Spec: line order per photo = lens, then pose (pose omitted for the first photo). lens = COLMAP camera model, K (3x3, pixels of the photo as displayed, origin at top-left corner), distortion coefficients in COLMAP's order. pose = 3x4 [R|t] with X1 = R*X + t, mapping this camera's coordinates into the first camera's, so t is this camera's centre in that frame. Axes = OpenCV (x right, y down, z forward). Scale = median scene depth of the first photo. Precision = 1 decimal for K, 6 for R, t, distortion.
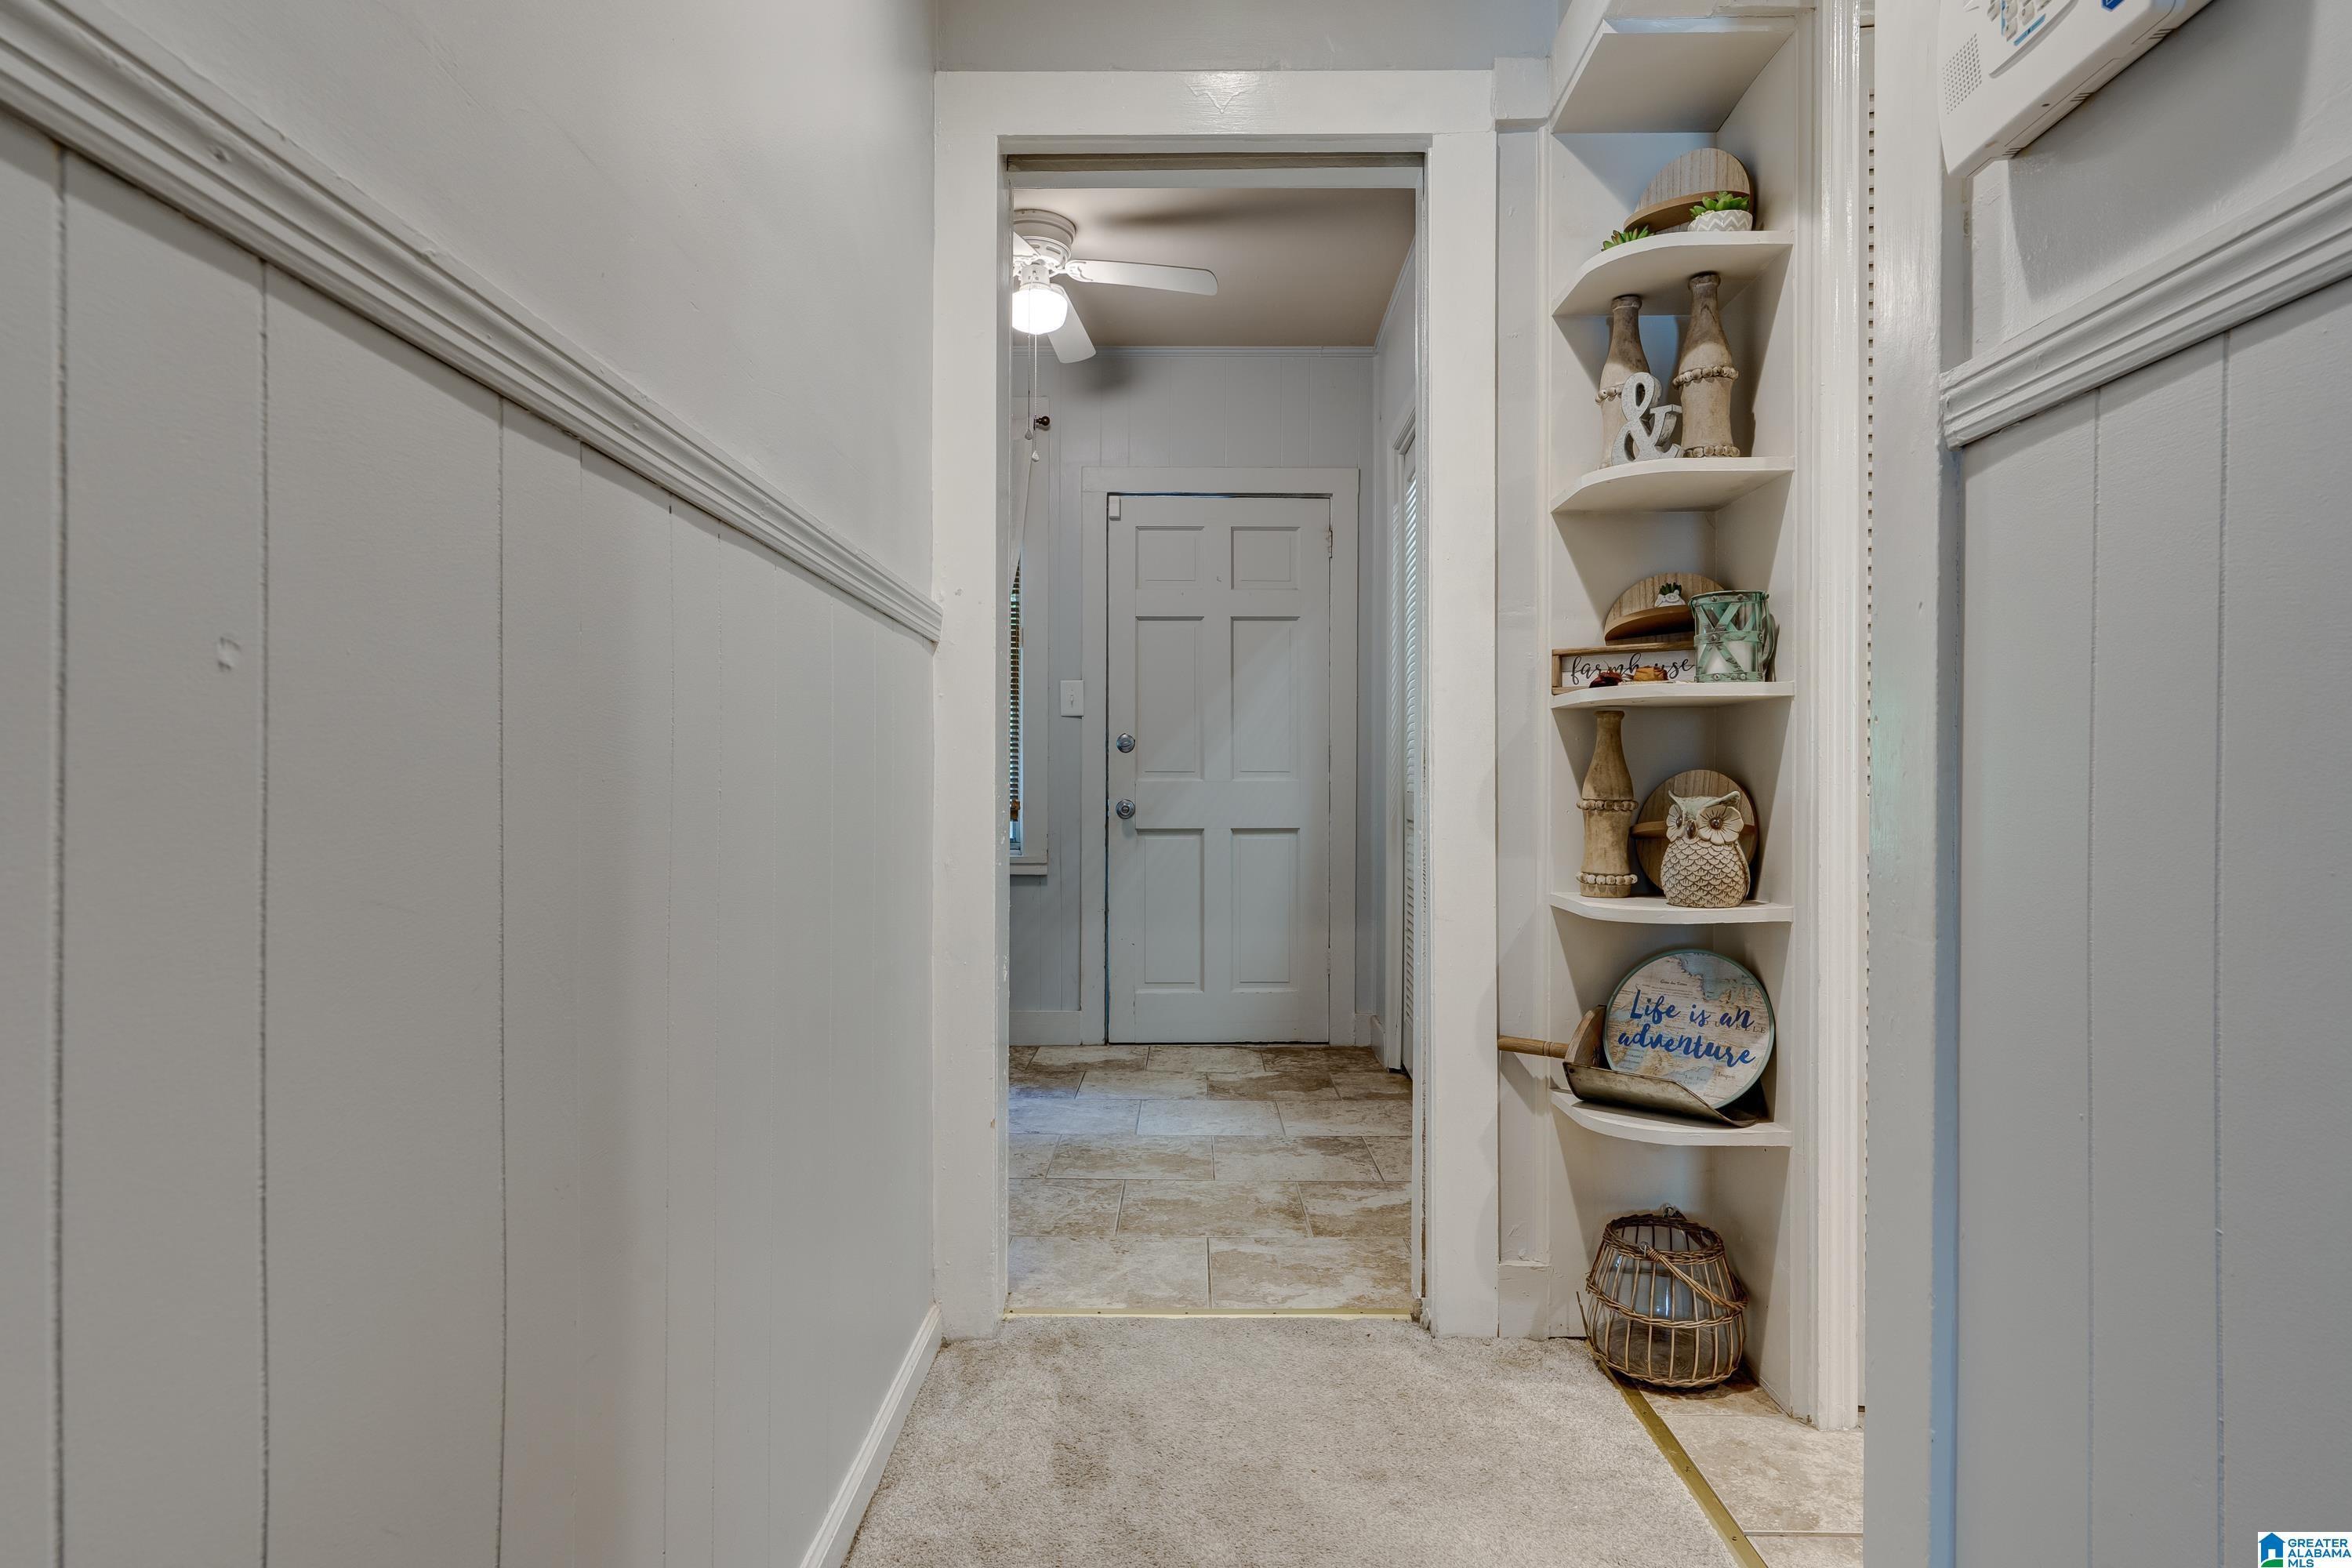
lens RADIAL K [[1264.6, 0, 1180.6], [0, 1264.6, 781.8], [0, 0, 1]] dist [0.000547, 0.000021]
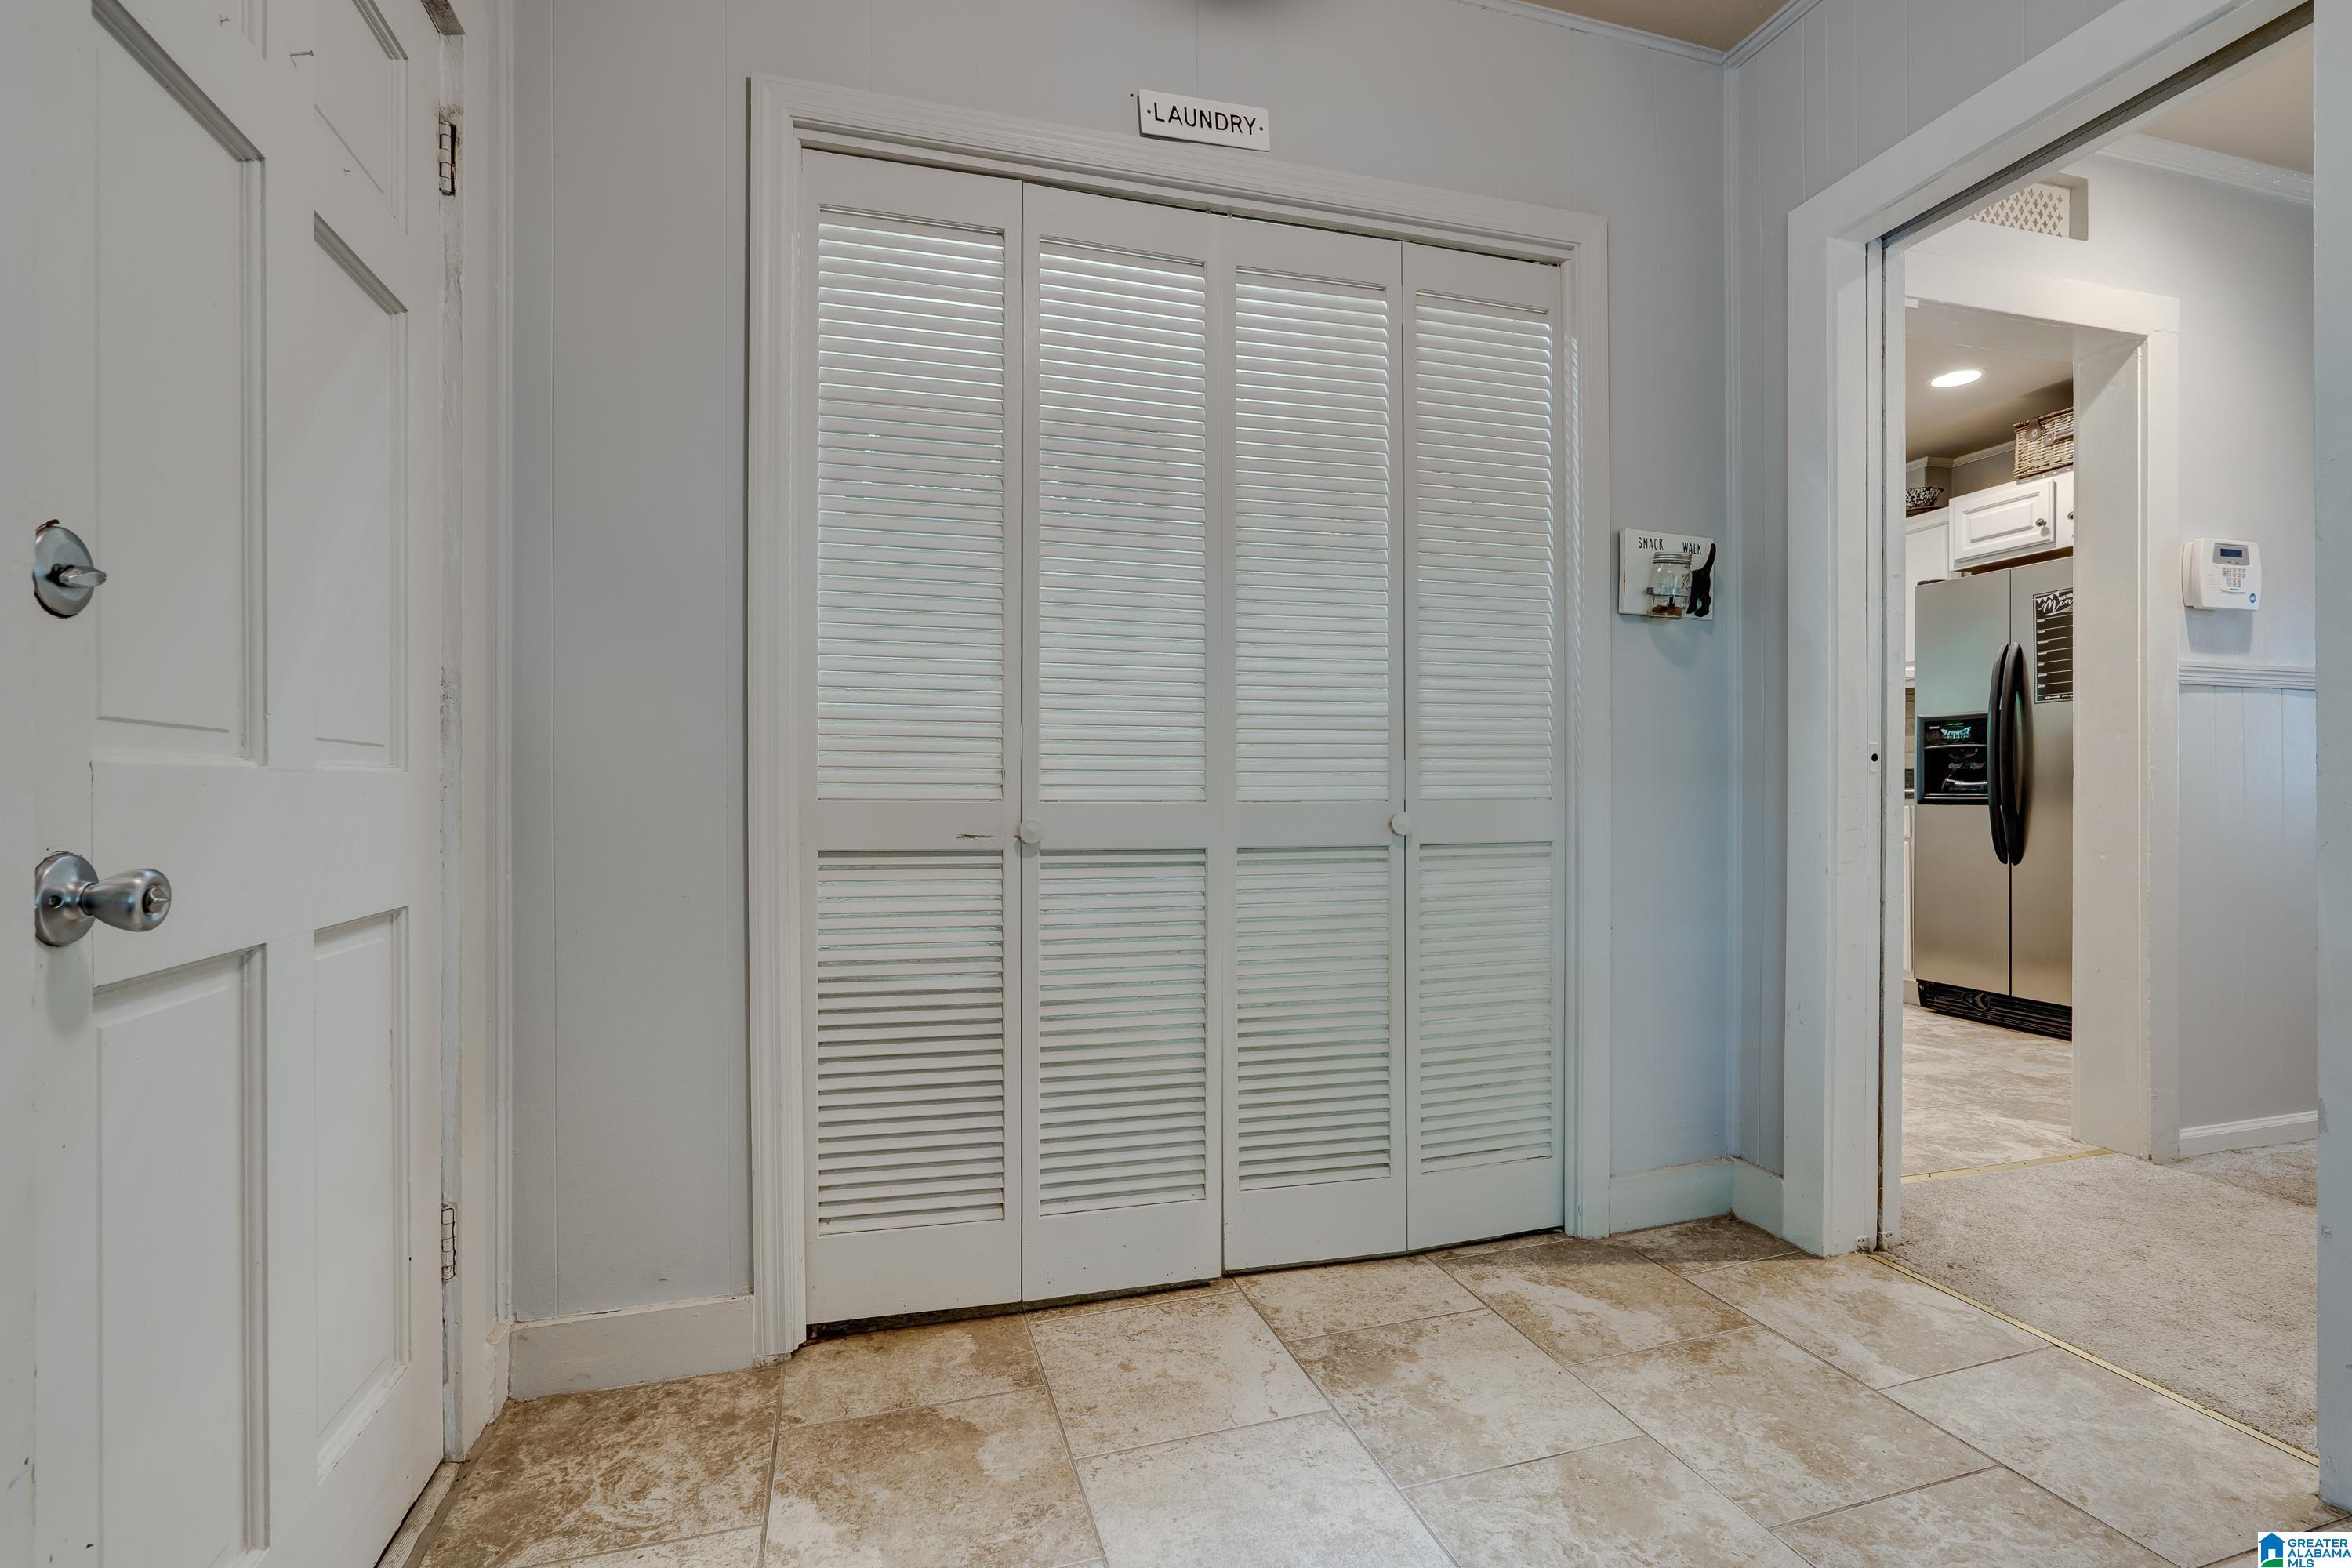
lens RADIAL K [[1074.9, 0, 1178.0], [0, 1074.9, 793.8], [0, 0, 1]] dist [-0.004832, 0.000062]
pose [[-0.294660, -0.000503, 0.955602, -0.407930], [0.002700, 0.999995, 0.001359, 0.008504], [-0.955598, 0.002980, -0.294658, 1.406763]]
